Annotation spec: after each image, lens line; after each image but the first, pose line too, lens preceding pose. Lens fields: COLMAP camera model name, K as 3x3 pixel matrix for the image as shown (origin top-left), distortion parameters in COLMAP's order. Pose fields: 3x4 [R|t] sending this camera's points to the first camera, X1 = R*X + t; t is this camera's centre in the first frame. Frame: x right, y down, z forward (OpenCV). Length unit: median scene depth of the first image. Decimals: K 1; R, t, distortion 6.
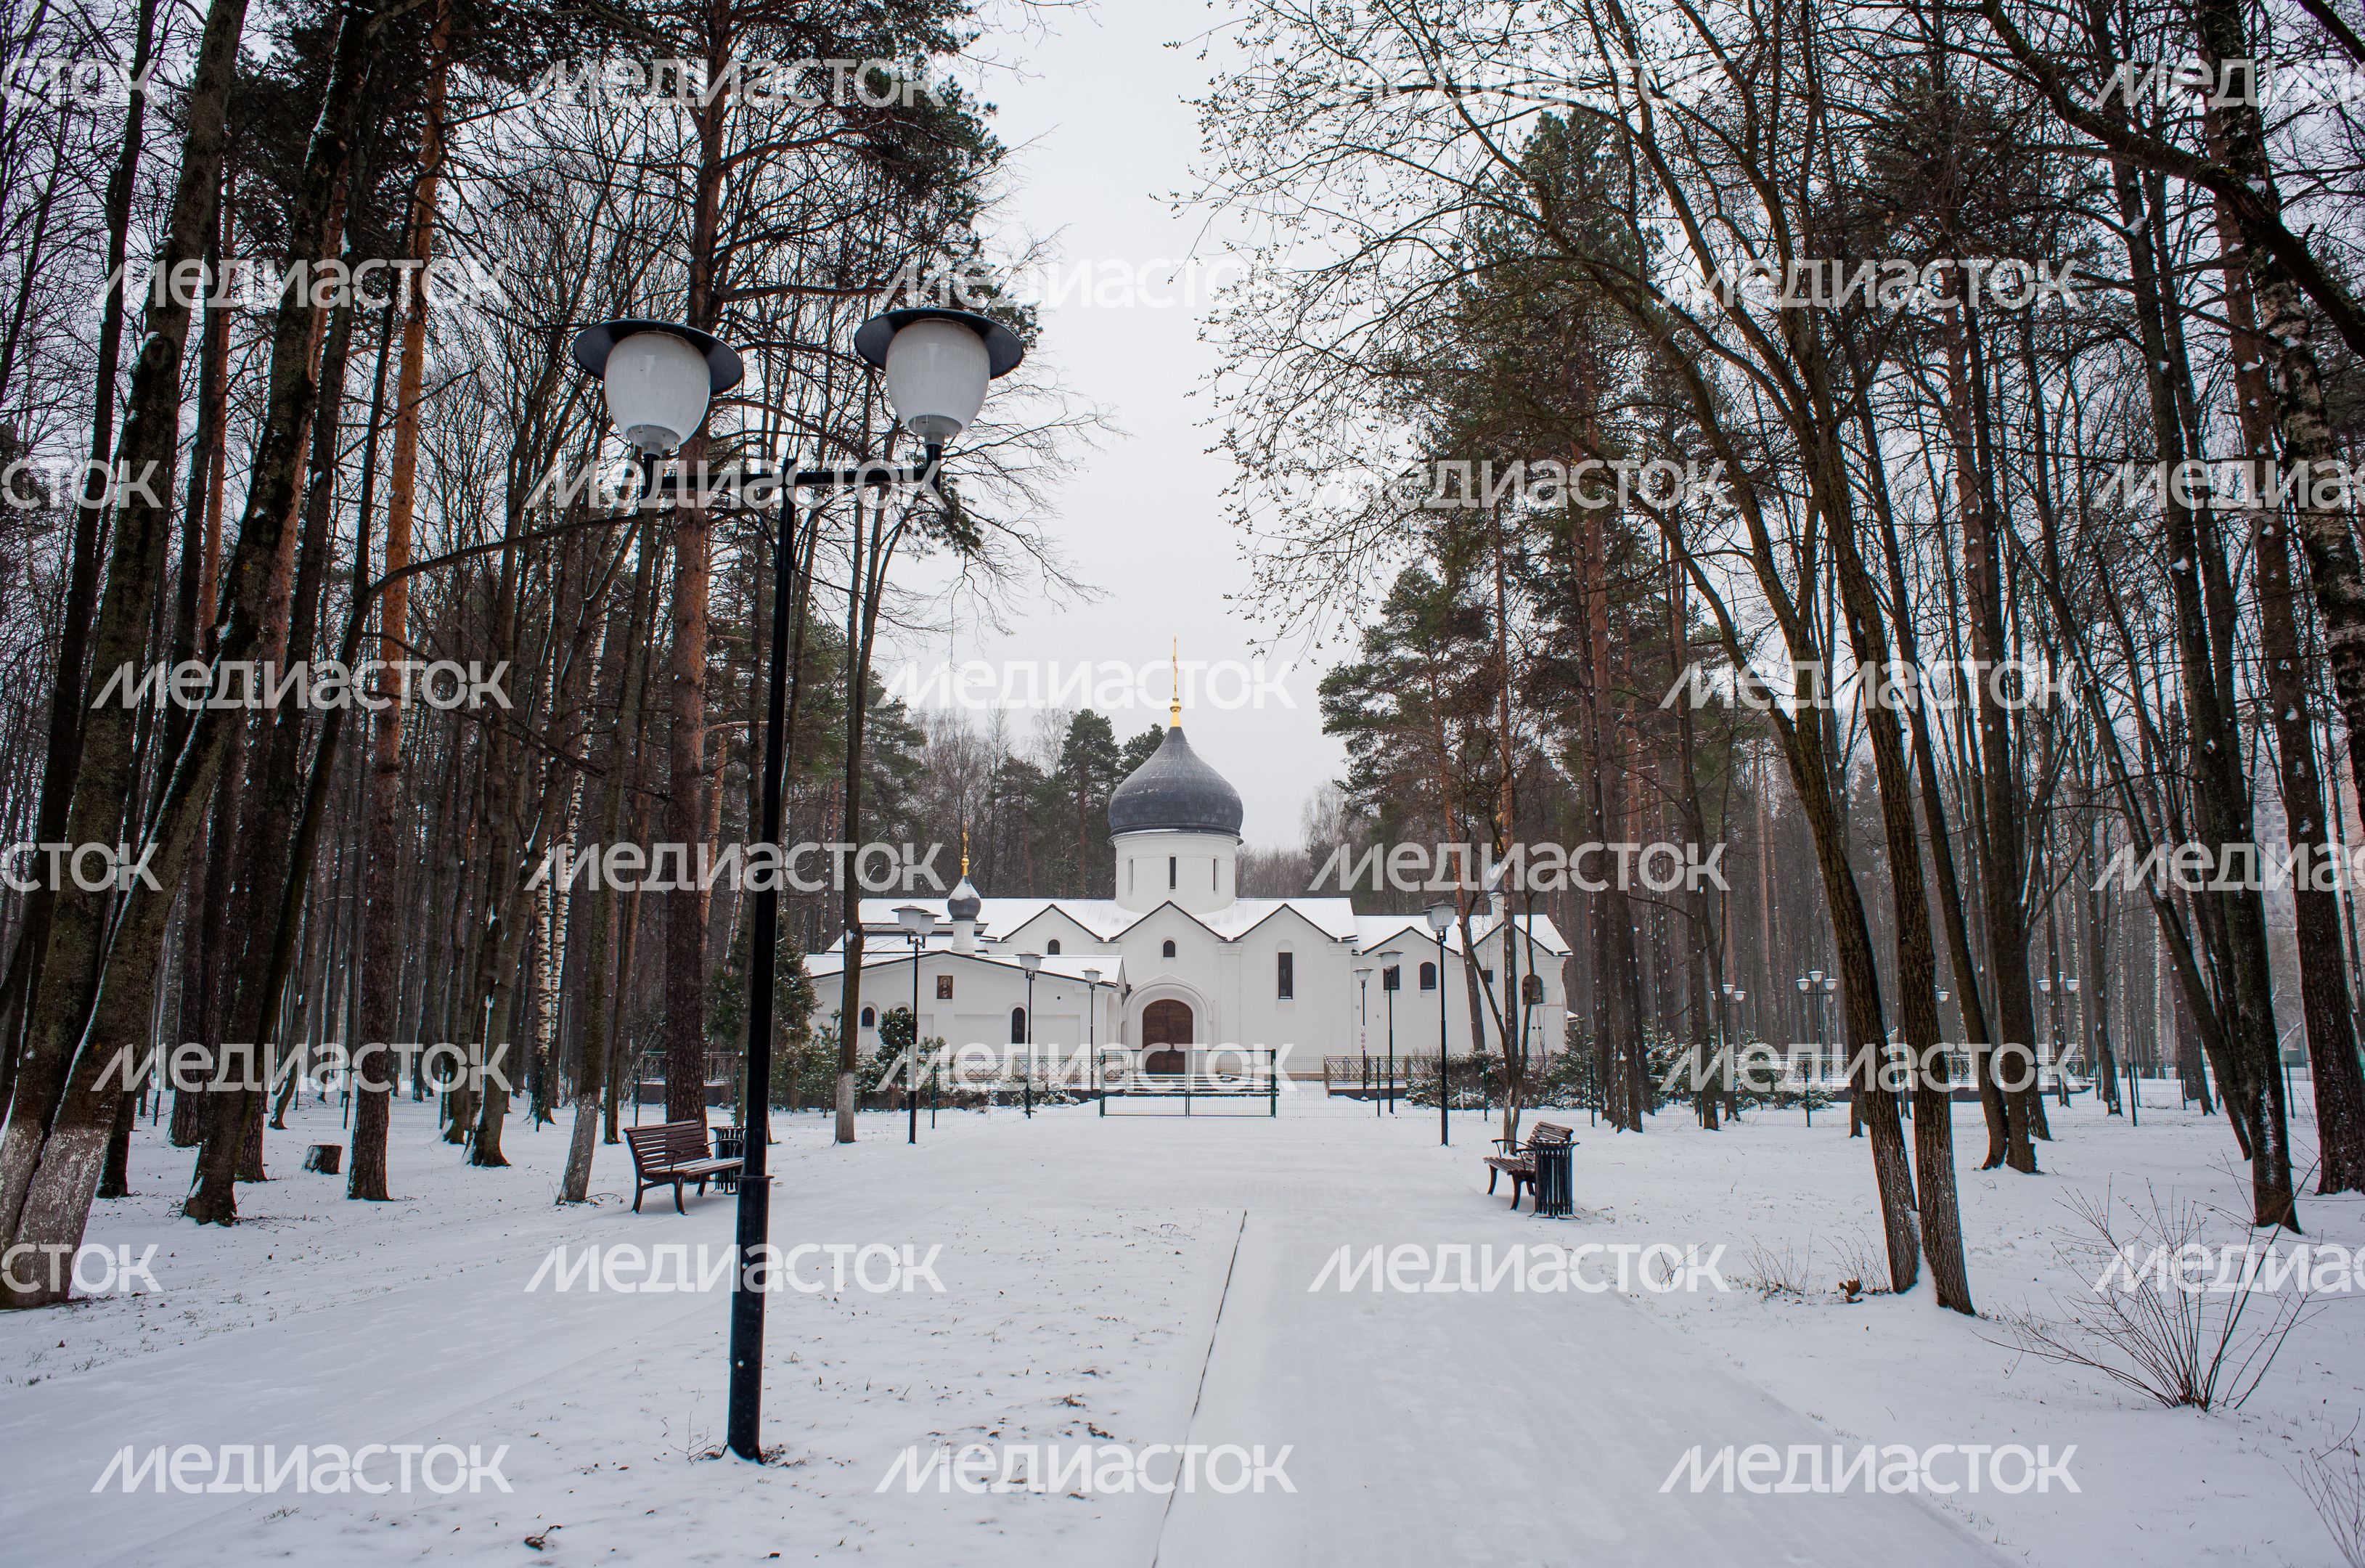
lens RADIAL K [[1637.2, 0, 1228.8], [0, 1637.2, 770.7], [0, 0, 1]] dist [-0.094873, 0.079195]
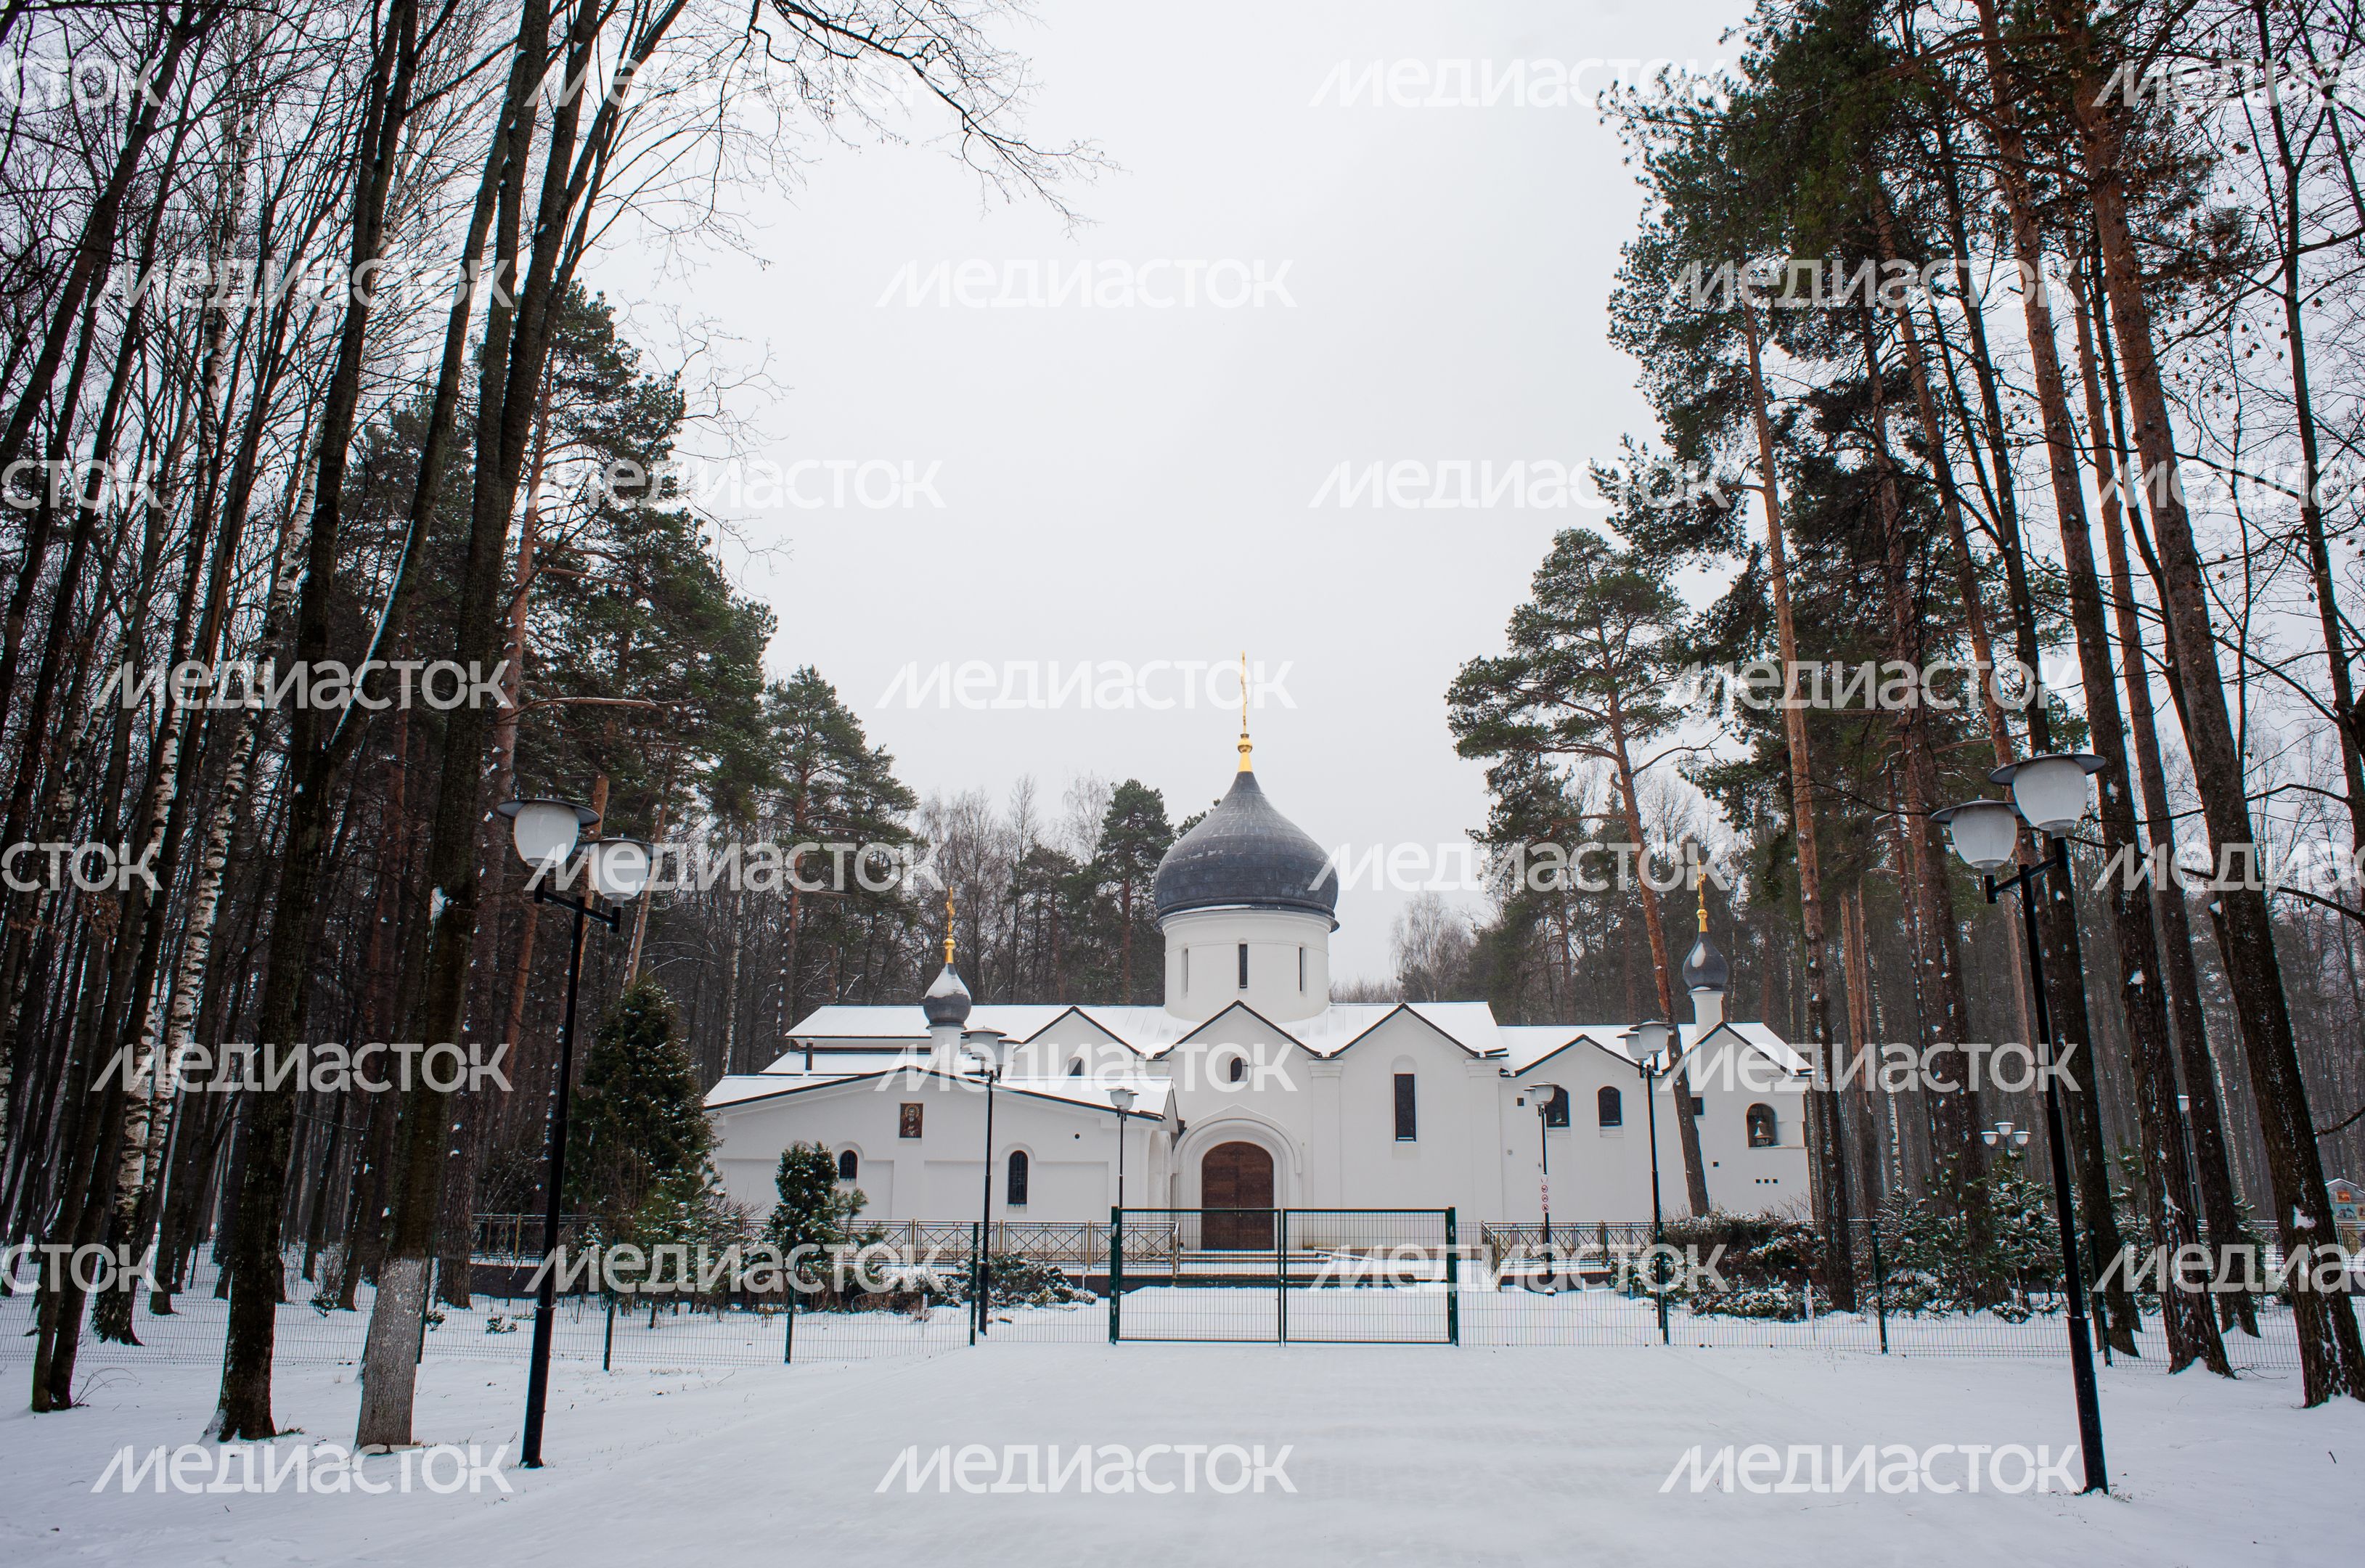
lens RADIAL K [[1637.2, 0, 1228.8], [0, 1637.2, 770.7], [0, 0, 1]] dist [-0.094873, 0.079195]
pose [[0.999196, -0.010048, -0.038802, -0.012293], [0.006120, 0.994962, -0.100061, 0.051518], [0.039612, 0.099743, 0.994224, 0.289207]]
